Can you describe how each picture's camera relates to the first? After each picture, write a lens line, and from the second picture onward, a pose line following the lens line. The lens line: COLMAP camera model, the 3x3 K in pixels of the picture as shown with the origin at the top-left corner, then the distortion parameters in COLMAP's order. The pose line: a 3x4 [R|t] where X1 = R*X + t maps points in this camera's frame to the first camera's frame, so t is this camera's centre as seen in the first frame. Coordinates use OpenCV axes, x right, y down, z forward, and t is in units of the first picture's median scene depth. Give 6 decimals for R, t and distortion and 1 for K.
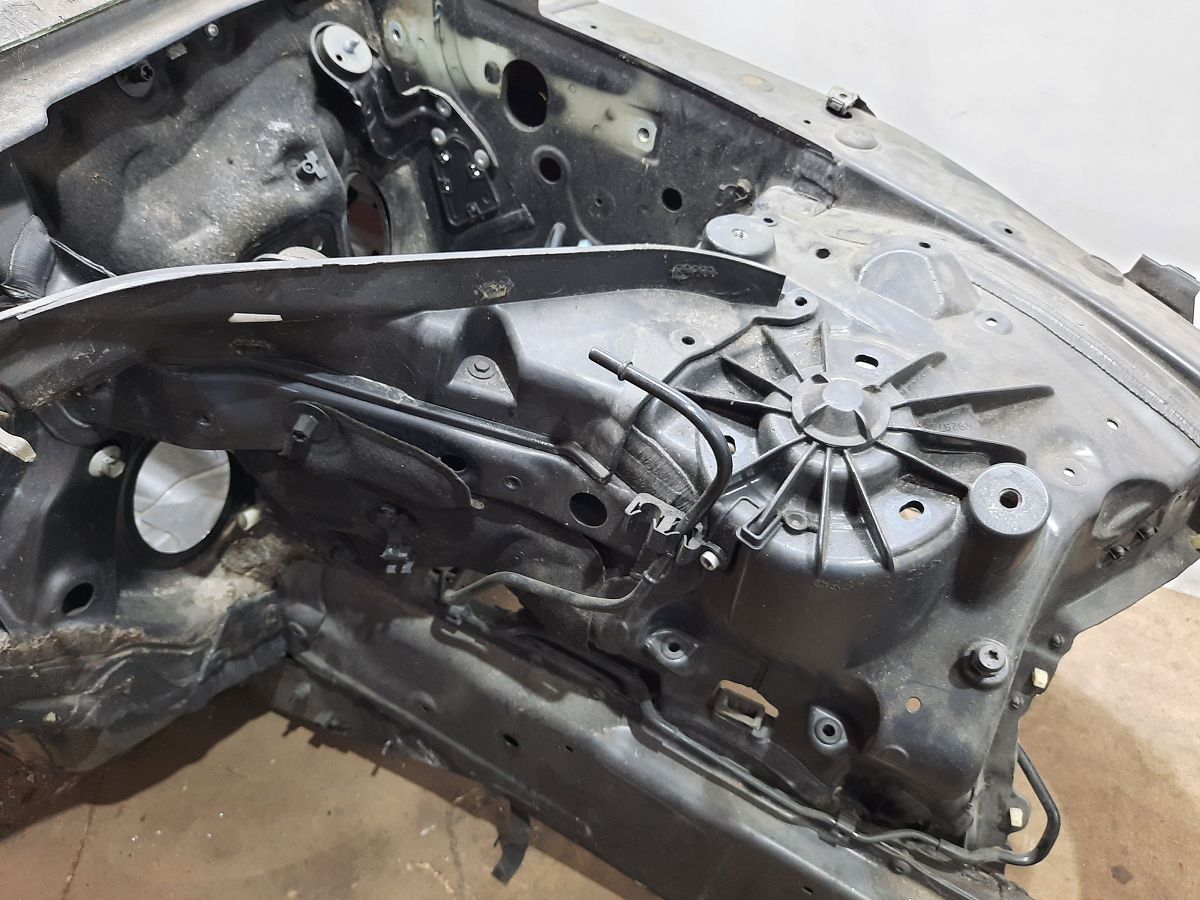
lens RADIAL K [[893.8, 0, 592.2], [0, 893.8, 458.8], [0, 0, 1]] dist [0.047366, -0.045702]
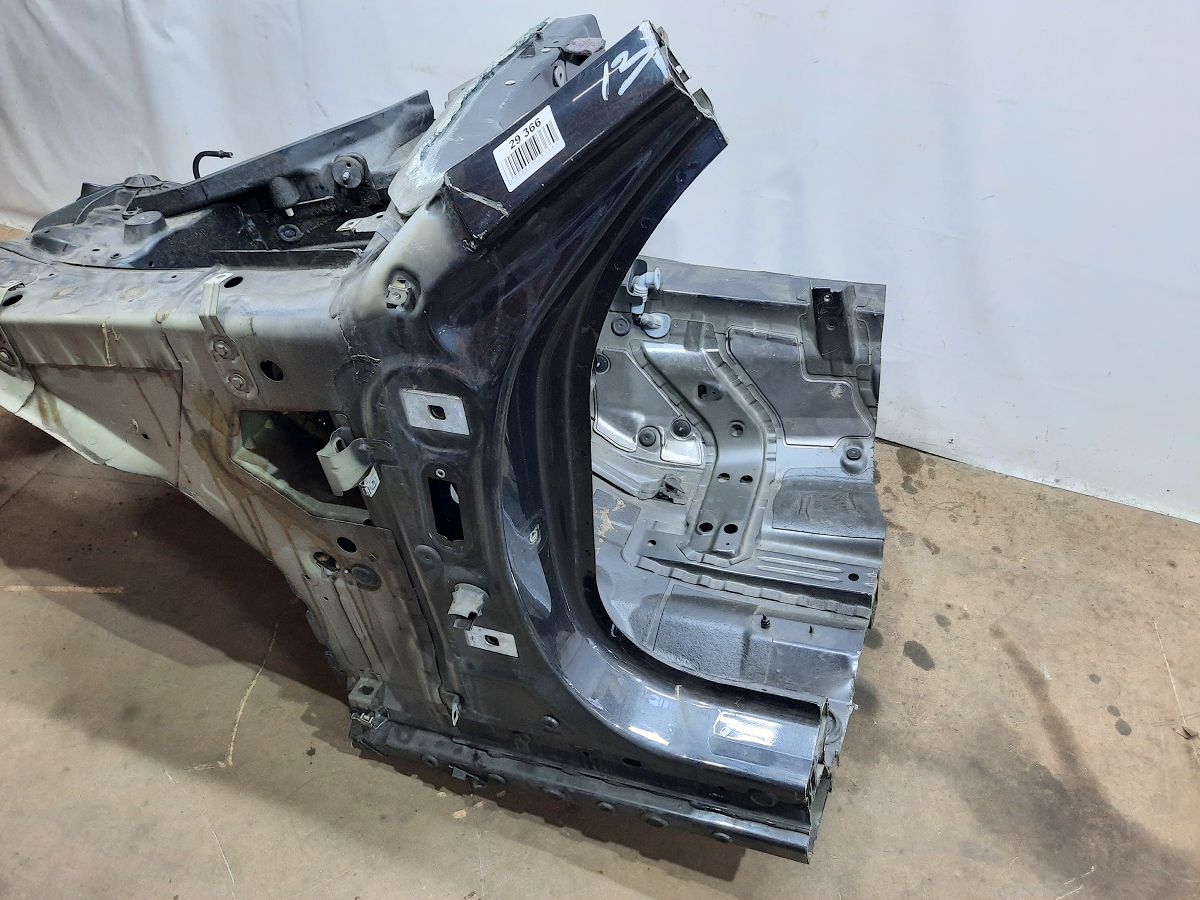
lens RADIAL K [[893.8, 0, 595.8], [0, 893.8, 451.2], [0, 0, 1]] dist [0.047366, -0.045702]
pose [[0.977169, -0.082247, 0.195901, -0.822721], [0.054294, 0.988085, 0.144013, -0.339228], [-0.205411, -0.130089, 0.969991, -0.525845]]
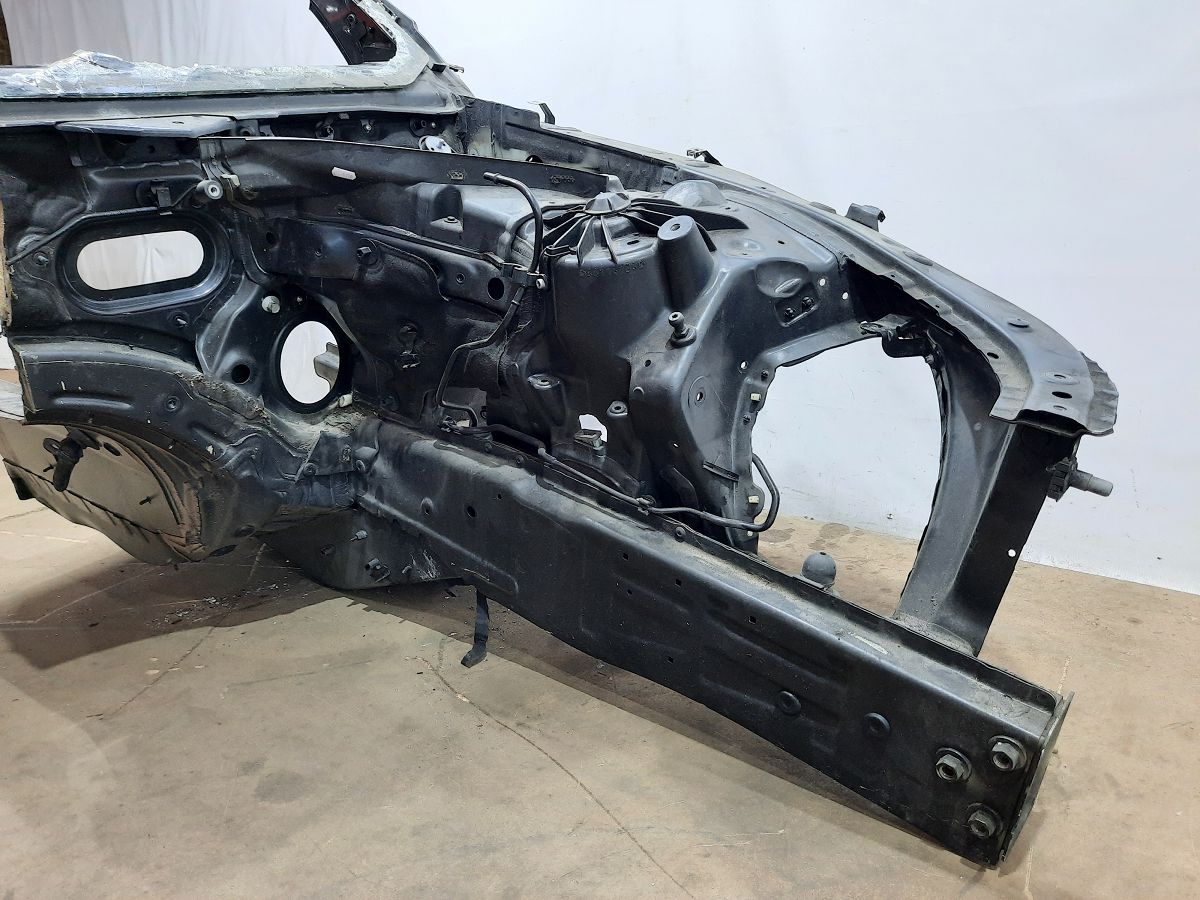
lens RADIAL K [[893.8, 0, 597.7], [0, 893.8, 447.2], [0, 0, 1]] dist [0.047366, -0.045702]
pose [[0.979000, 0.020913, -0.202784, 0.478053], [-0.094549, 0.927848, -0.360776, 0.825580], [0.180607, 0.372372, 0.910340, -0.441293]]
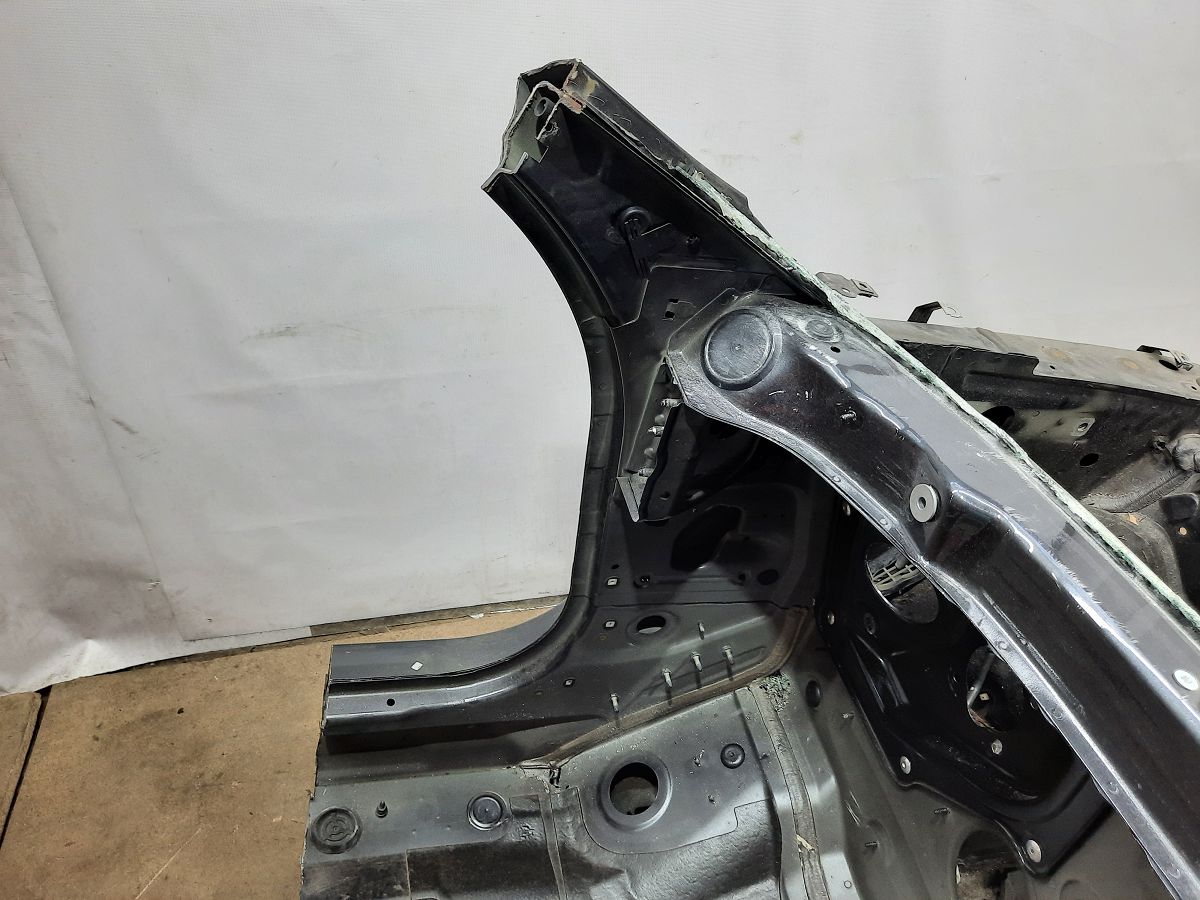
lens RADIAL K [[893.8, 0, 598.5], [0, 893.8, 453.0], [0, 0, 1]] dist [0.047366, -0.045702]
pose [[0.749010, -0.403098, 0.525829, -1.284136], [0.382743, 0.911060, 0.153221, -0.874534], [-0.540825, 0.086493, 0.836676, 0.322624]]
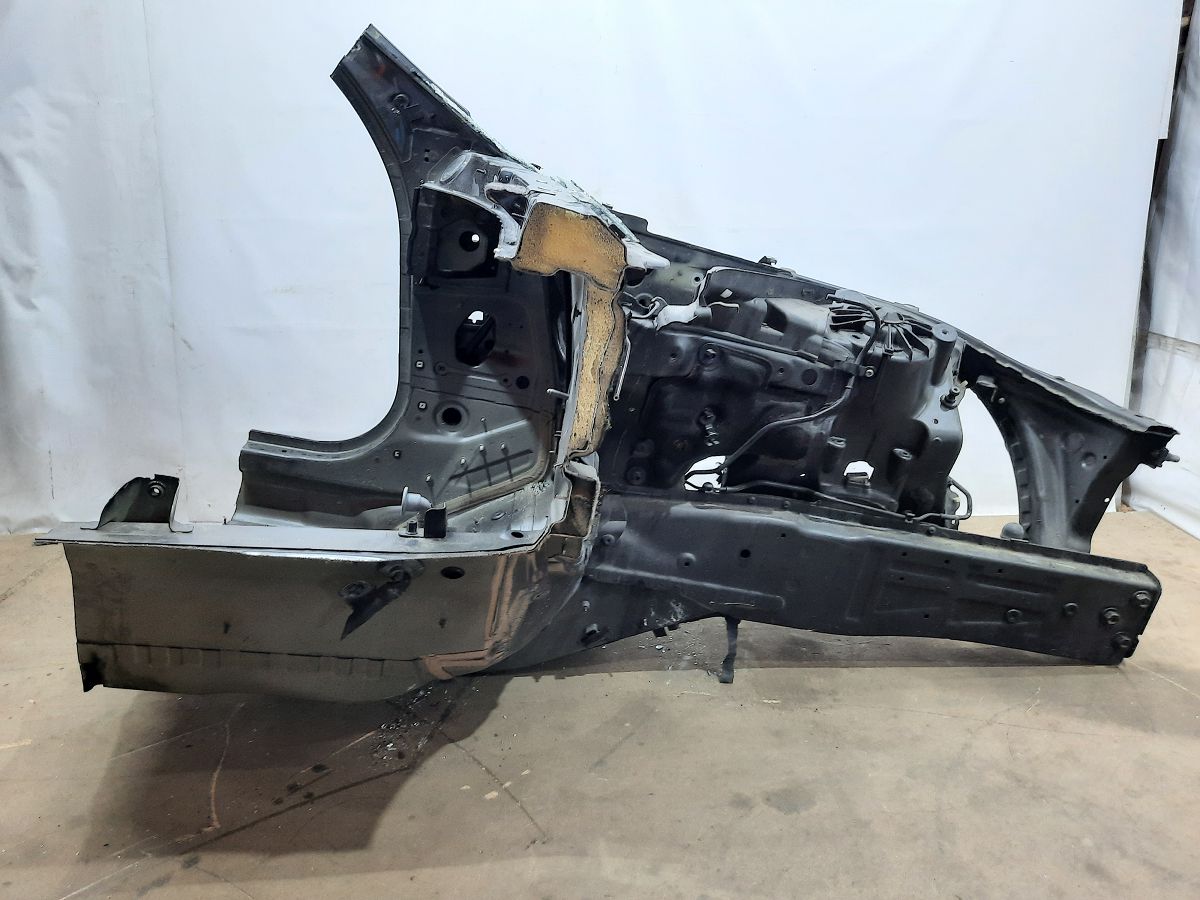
lens RADIAL K [[893.8, 0, 602.2], [0, 893.8, 449.5], [0, 0, 1]] dist [0.047366, -0.045702]
pose [[0.847563, -0.121252, 0.516658, -1.448710], [0.303216, 0.909636, -0.283939, 0.620802], [-0.435543, 0.397316, 0.807739, -0.544561]]
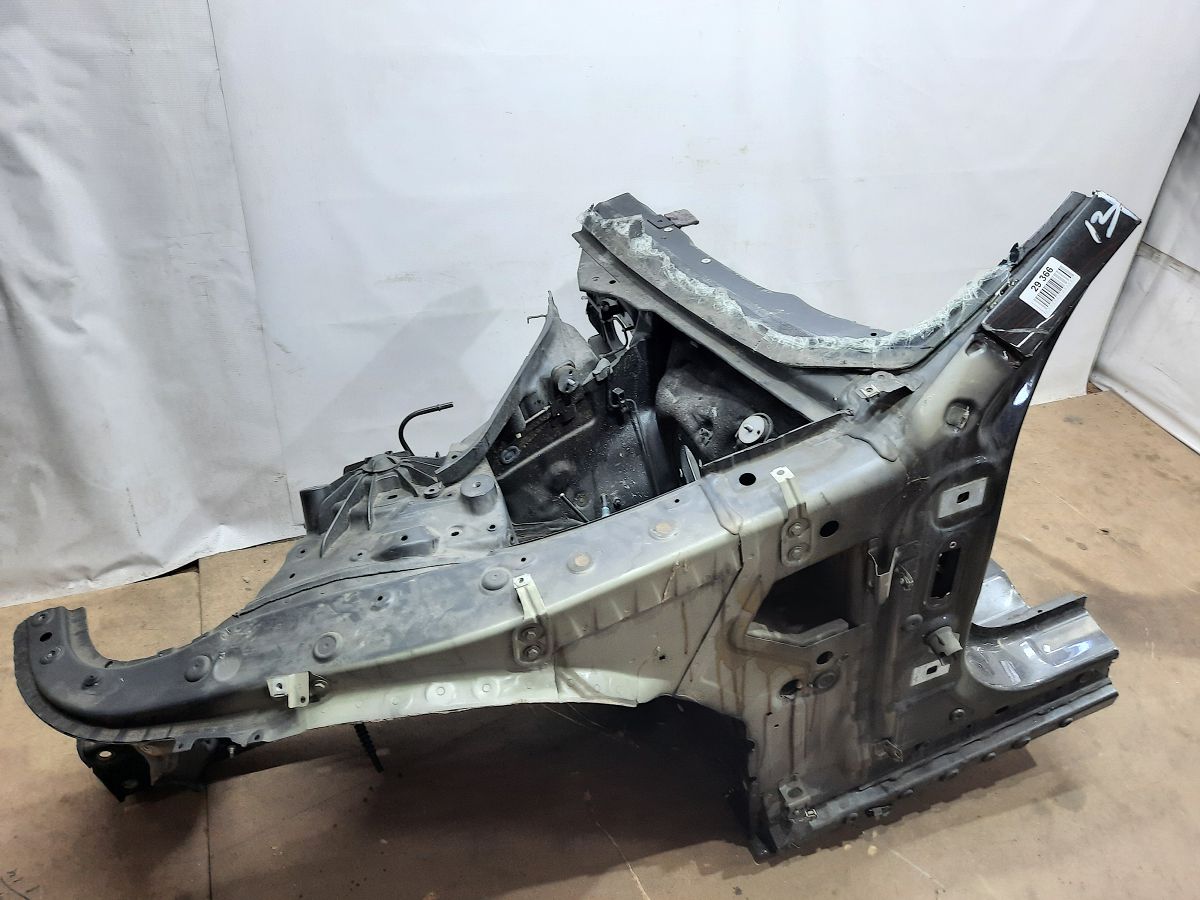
lens RADIAL K [[893.8, 0, 607.9], [0, 893.8, 450.1], [0, 0, 1]] dist [0.047366, -0.045702]
pose [[0.625438, -0.406246, 0.666177, -2.263638], [0.389427, 0.902357, 0.184660, -0.862657], [-0.676146, 0.143934, 0.722571, -0.023222]]
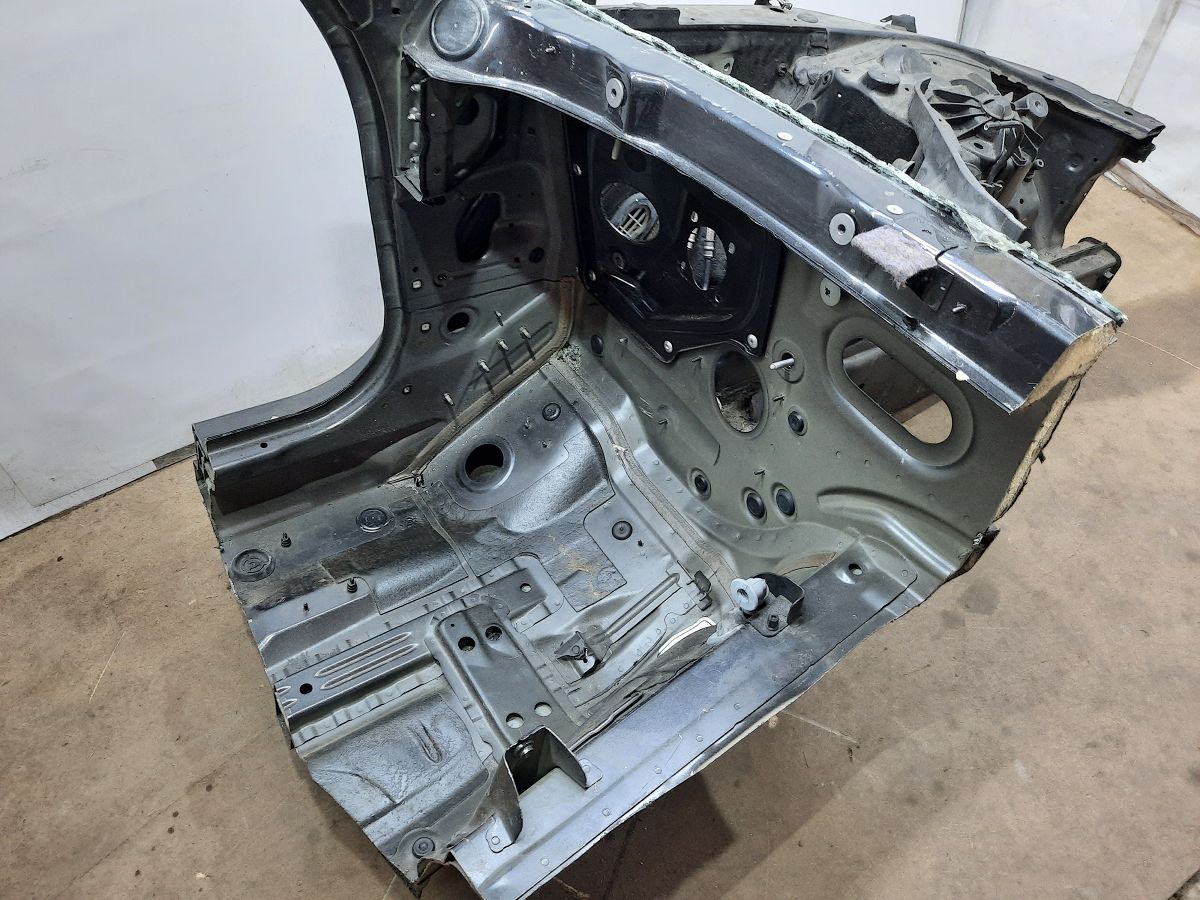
lens RADIAL K [[893.8, 0, 599.2], [0, 893.8, 453.3], [0, 0, 1]] dist [0.047366, -0.045702]
pose [[0.447259, -0.667438, 0.595387, -1.713398], [0.561820, 0.727613, 0.393621, -0.700949], [-0.695929, 0.158450, 0.700411, 0.100044]]
